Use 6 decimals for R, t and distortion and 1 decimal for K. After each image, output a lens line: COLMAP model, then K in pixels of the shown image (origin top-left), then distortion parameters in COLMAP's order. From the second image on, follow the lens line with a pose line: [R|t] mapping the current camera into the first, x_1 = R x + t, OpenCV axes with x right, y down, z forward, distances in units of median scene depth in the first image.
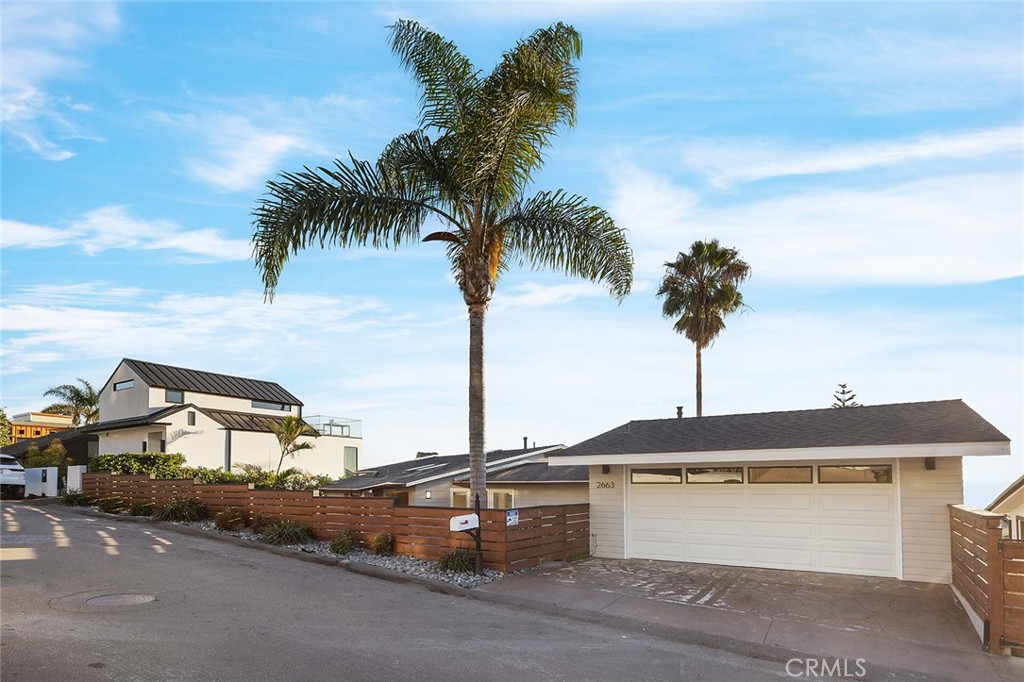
lens RADIAL K [[484.6, 0, 511.4], [0, 484.6, 331.7], [0, 0, 1]] dist [0.001550, 0.000045]
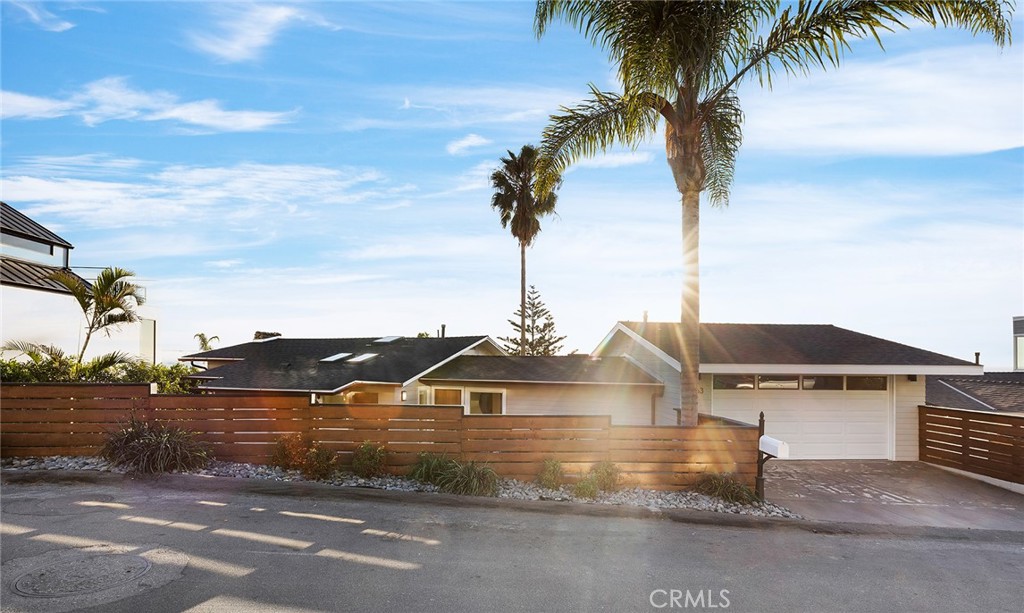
lens RADIAL K [[492.5, 0, 511.7], [0, 492.5, 259.6], [0, 0, 1]] dist [0.003203, 0.000509]
pose [[0.812258, 0.135421, 0.567360, -0.389657], [-0.191308, 0.980723, 0.039800, 0.042801], [-0.551033, -0.140868, 0.822507, 0.215640]]
